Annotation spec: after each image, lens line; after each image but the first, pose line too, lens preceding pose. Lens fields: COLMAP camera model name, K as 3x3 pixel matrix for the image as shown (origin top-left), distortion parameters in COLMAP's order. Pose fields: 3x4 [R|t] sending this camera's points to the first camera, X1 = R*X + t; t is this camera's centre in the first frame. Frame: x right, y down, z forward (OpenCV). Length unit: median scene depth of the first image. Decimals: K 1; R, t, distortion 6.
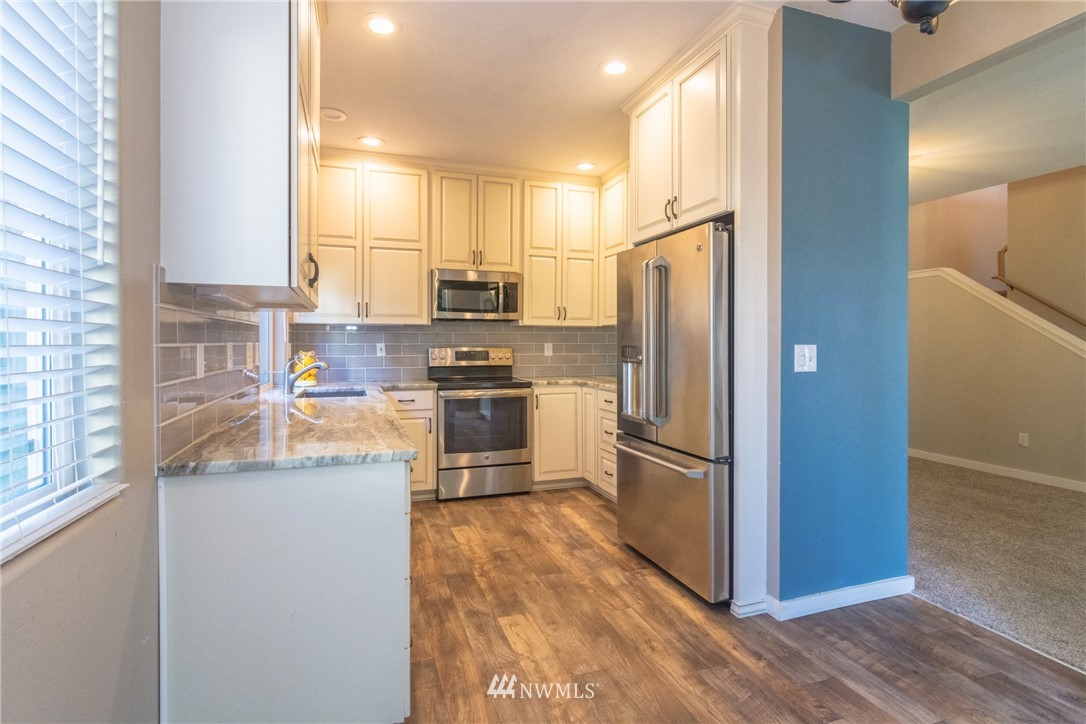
lens RADIAL K [[501.0, 0, 516.7], [0, 501.0, 345.6], [0, 0, 1]] dist [0.001568, 0.000002]
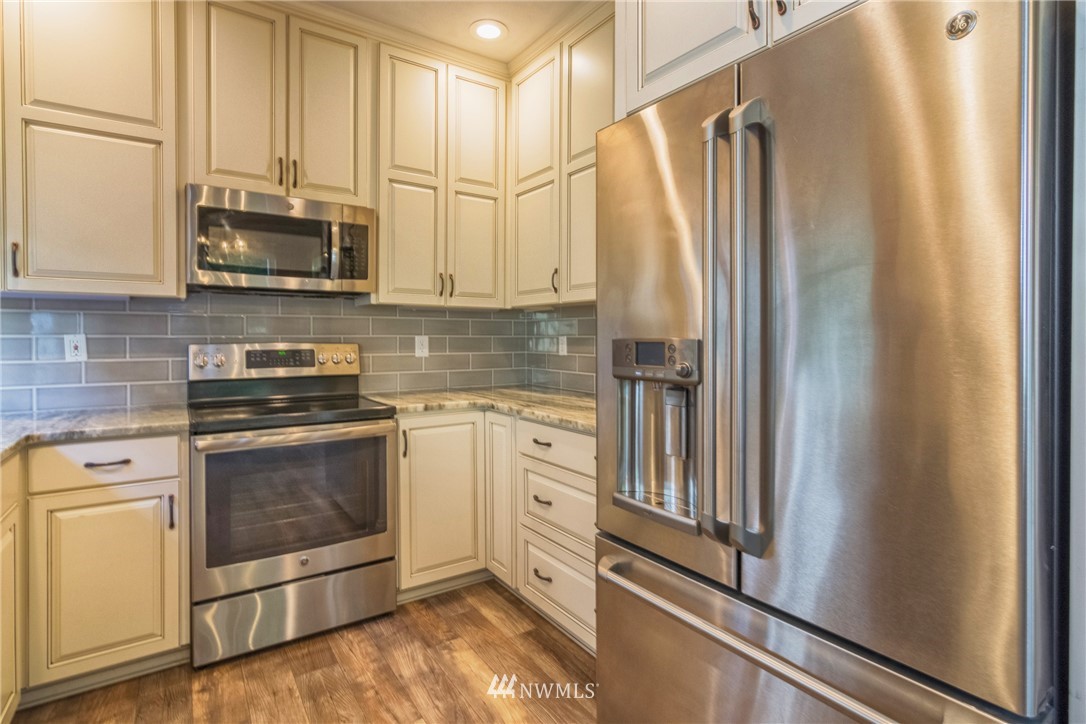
lens RADIAL K [[549.7, 0, 525.7], [0, 549.7, 345.9], [0, 0, 1]] dist [0.000205, -0.000360]
pose [[0.962490, -0.002890, 0.271301, 0.004911], [-0.000056, 0.999941, 0.010853, 0.000338], [-0.271317, -0.010461, 0.962433, 0.392023]]
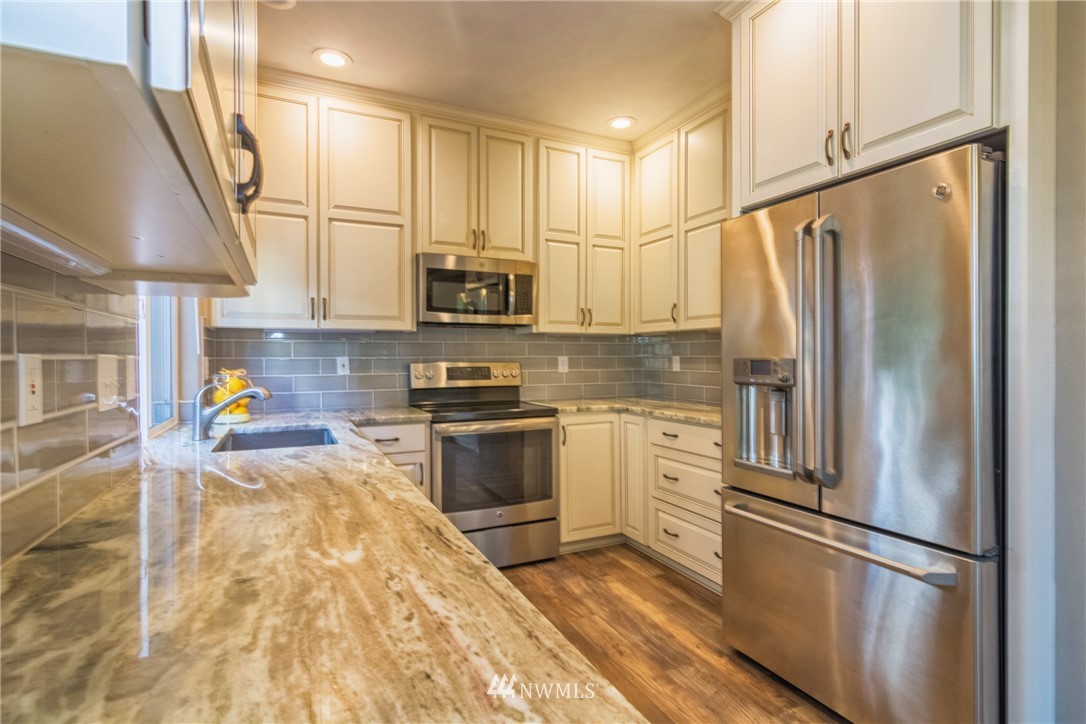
lens RADIAL K [[524.5, 0, 532.7], [0, 524.5, 363.1], [0, 0, 1]] dist [-0.000264, -0.000236]
pose [[0.992589, -0.004663, 0.121428, -0.098876], [0.003814, 0.999967, 0.007222, -0.000048], [-0.121458, -0.006705, 0.992574, 0.236929]]
